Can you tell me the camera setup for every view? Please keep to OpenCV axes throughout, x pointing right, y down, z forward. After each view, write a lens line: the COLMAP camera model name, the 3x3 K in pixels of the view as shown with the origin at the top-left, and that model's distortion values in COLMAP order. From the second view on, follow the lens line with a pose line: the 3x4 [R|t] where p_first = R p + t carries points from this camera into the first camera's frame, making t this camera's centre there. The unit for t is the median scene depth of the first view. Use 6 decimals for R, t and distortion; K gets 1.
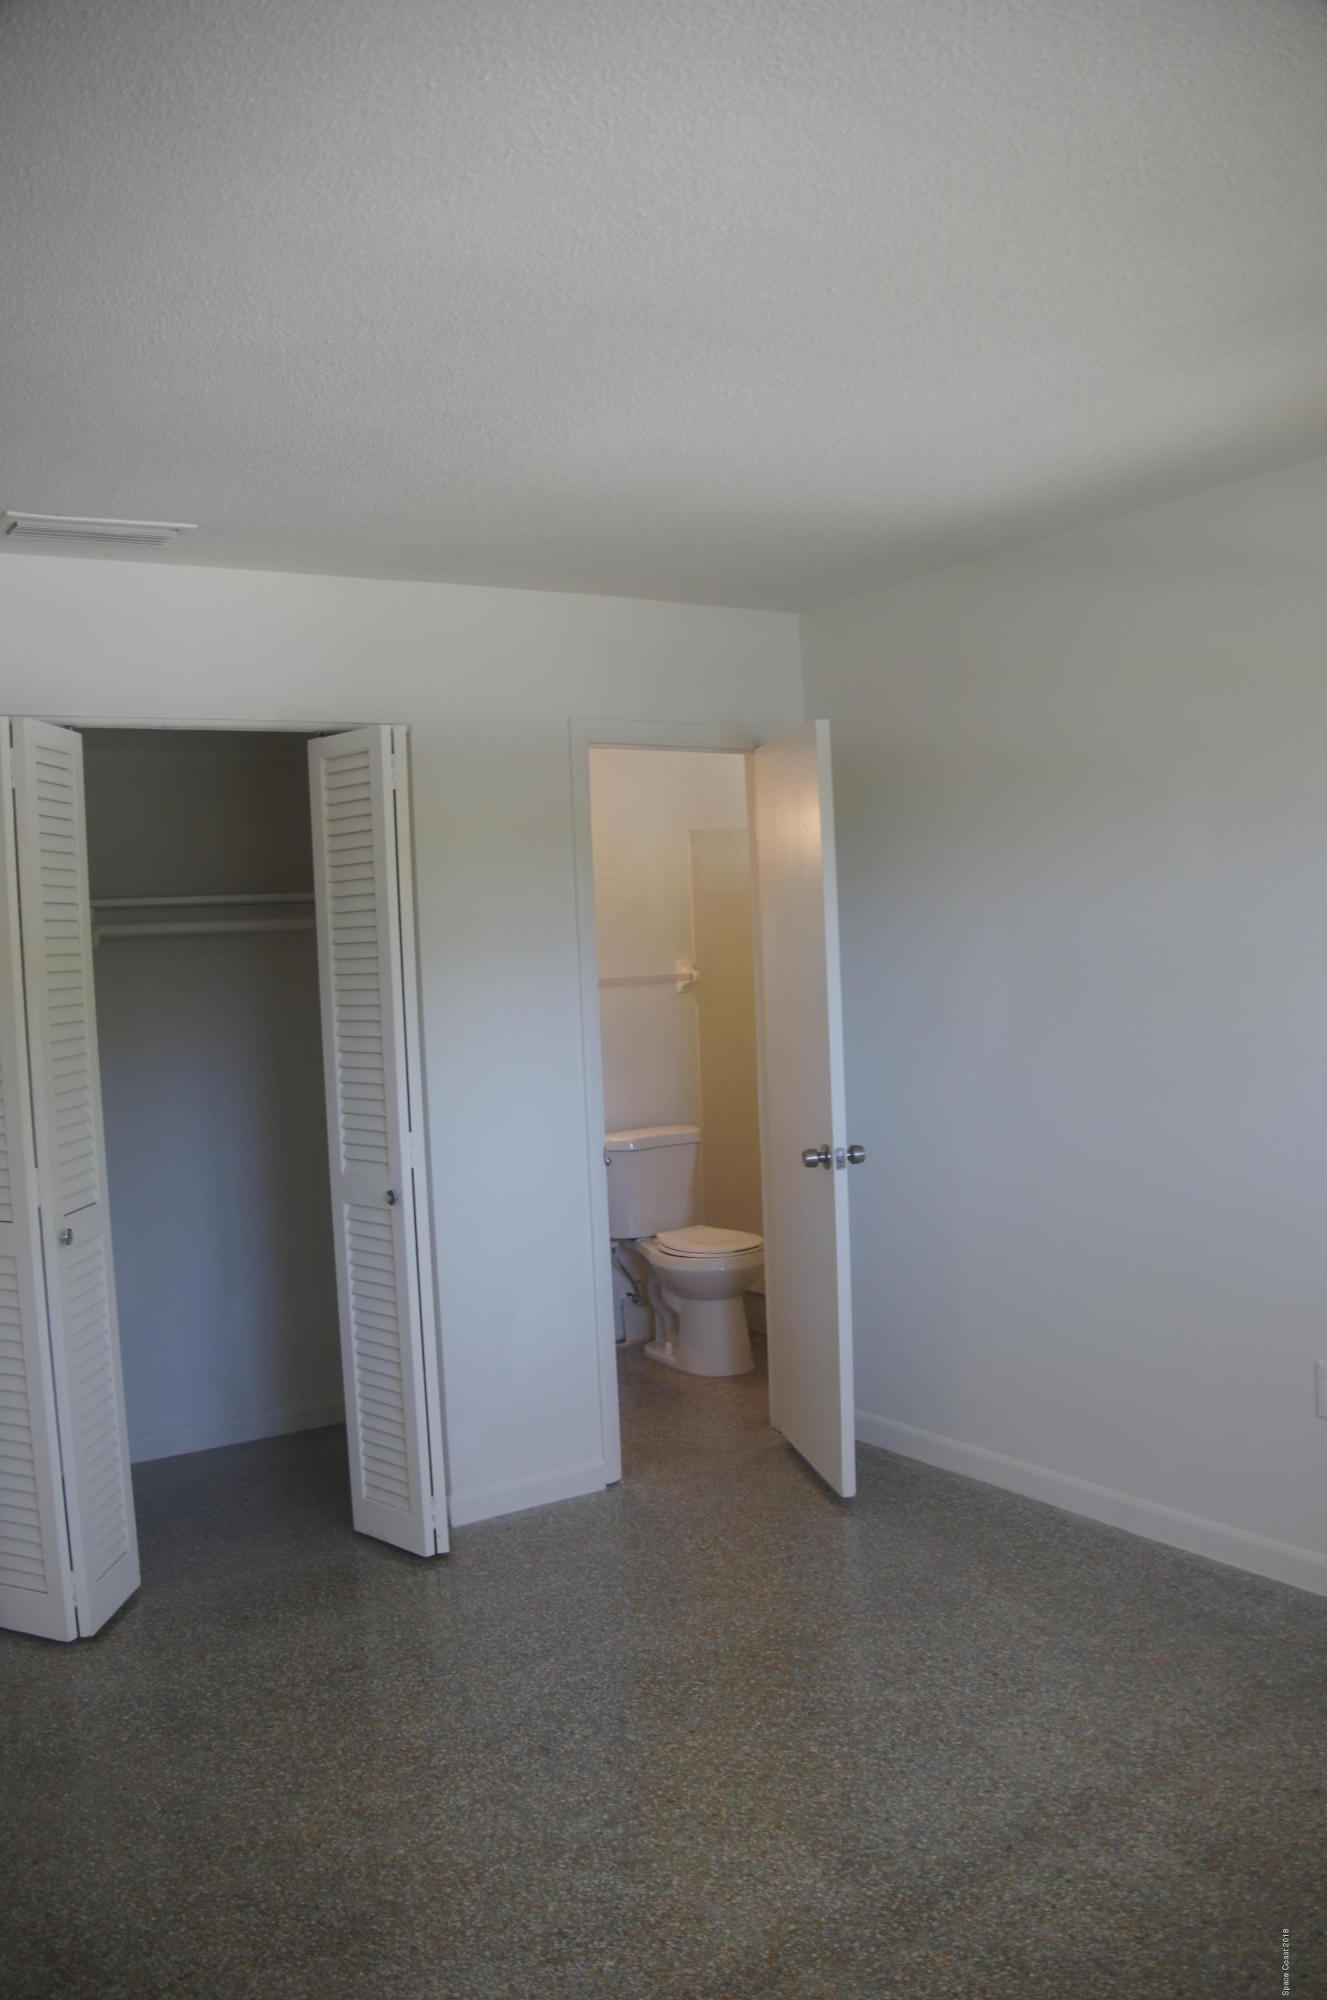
lens RADIAL K [[1571.8, 0, 664.5], [0, 1571.8, 1031.9], [0, 0, 1]] dist [-0.185710, 0.131794]
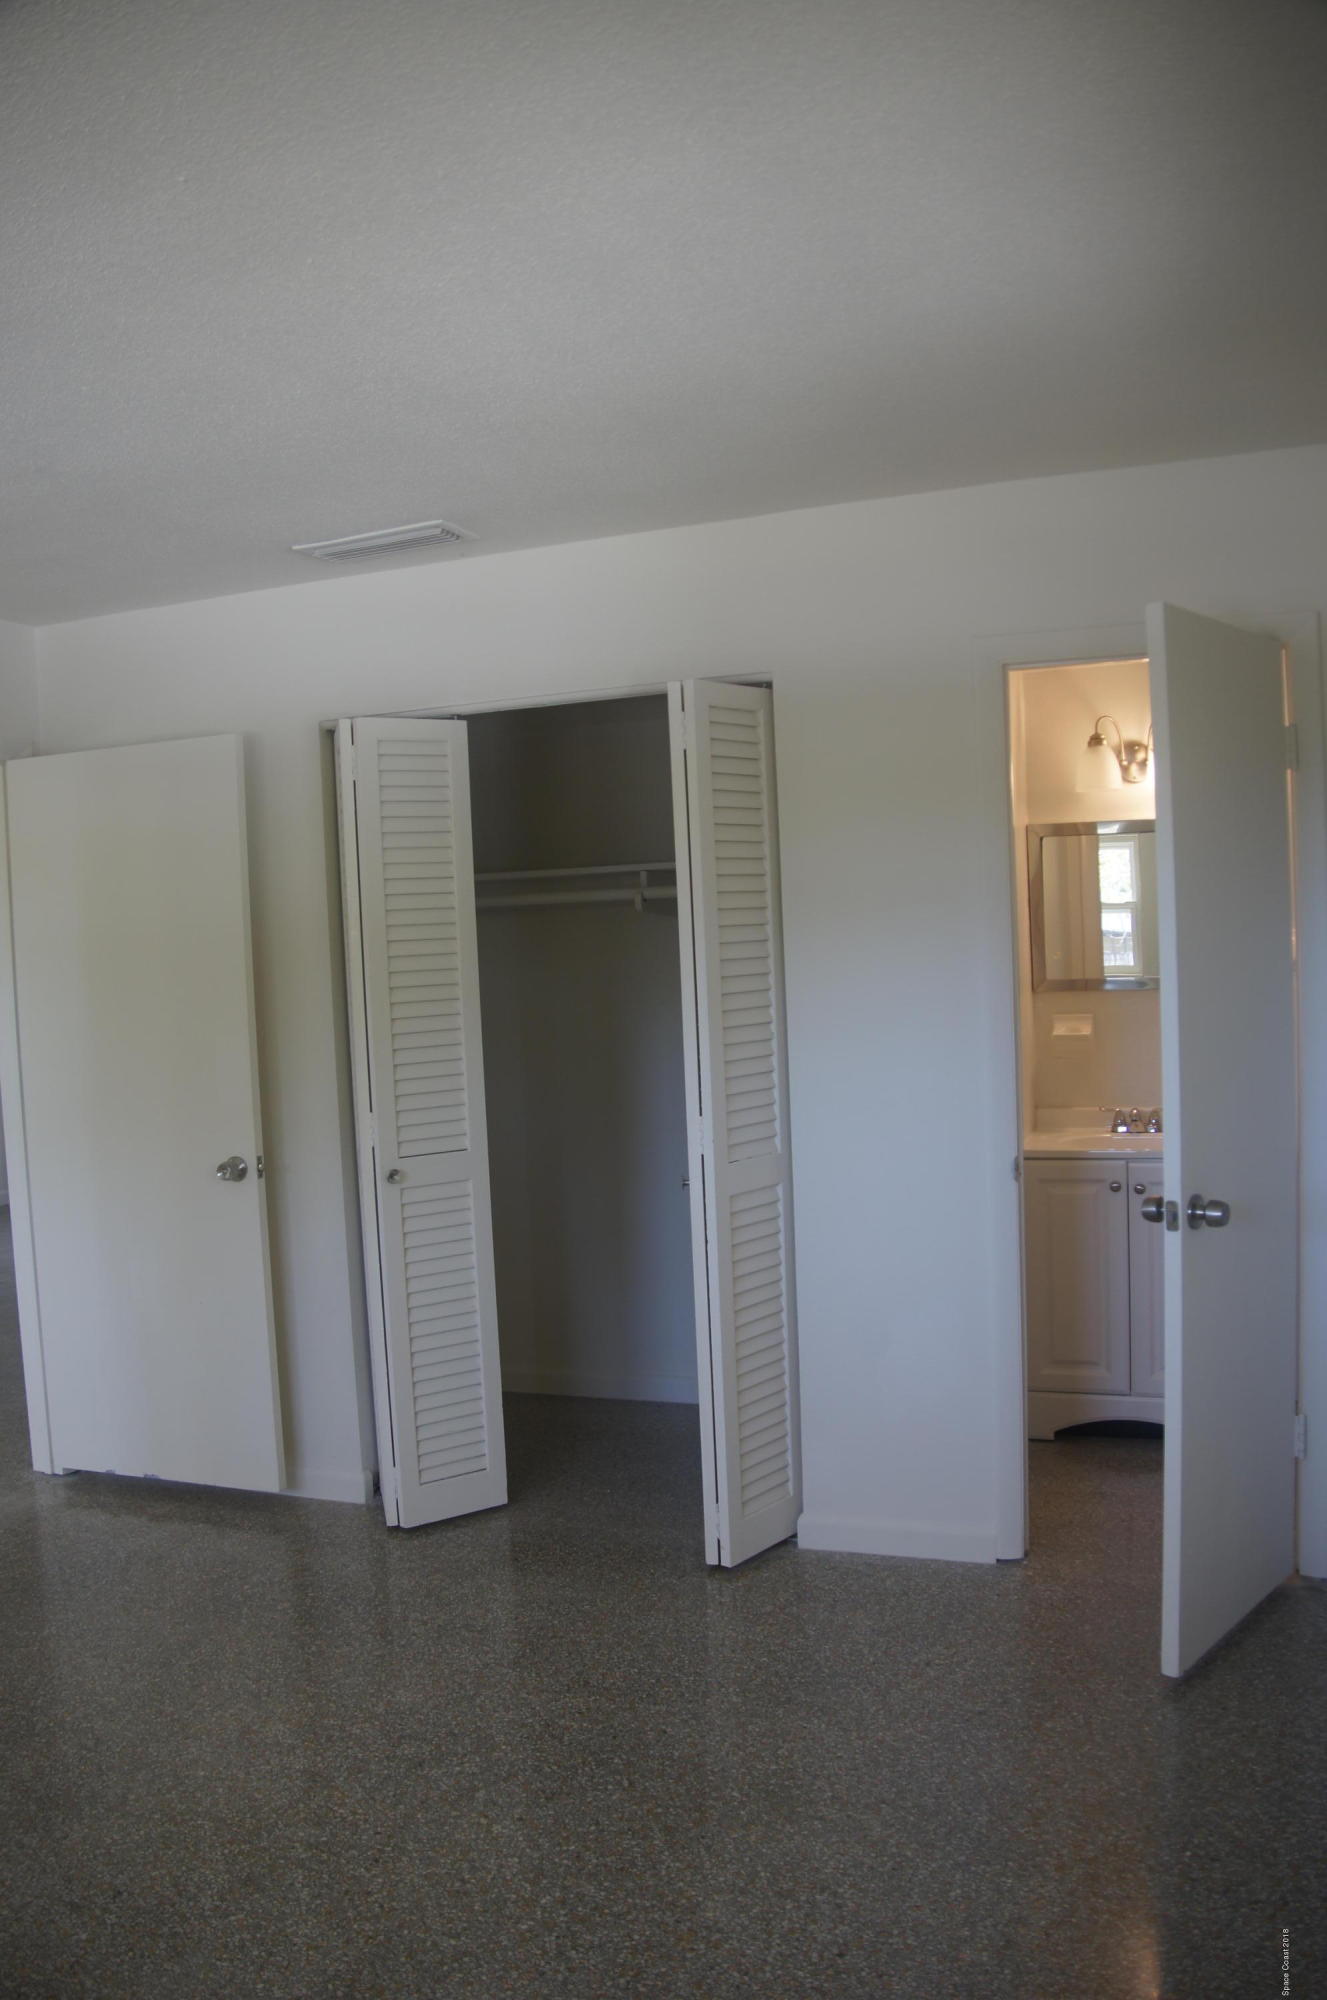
lens RADIAL K [[1571.8, 0, 664.5], [0, 1571.8, 1031.9], [0, 0, 1]] dist [-0.185710, 0.131794]
pose [[0.592897, 0.065212, -0.802633, 0.590877], [-0.026550, 0.997757, 0.061453, -0.044543], [0.804840, -0.015125, 0.593299, 0.436645]]
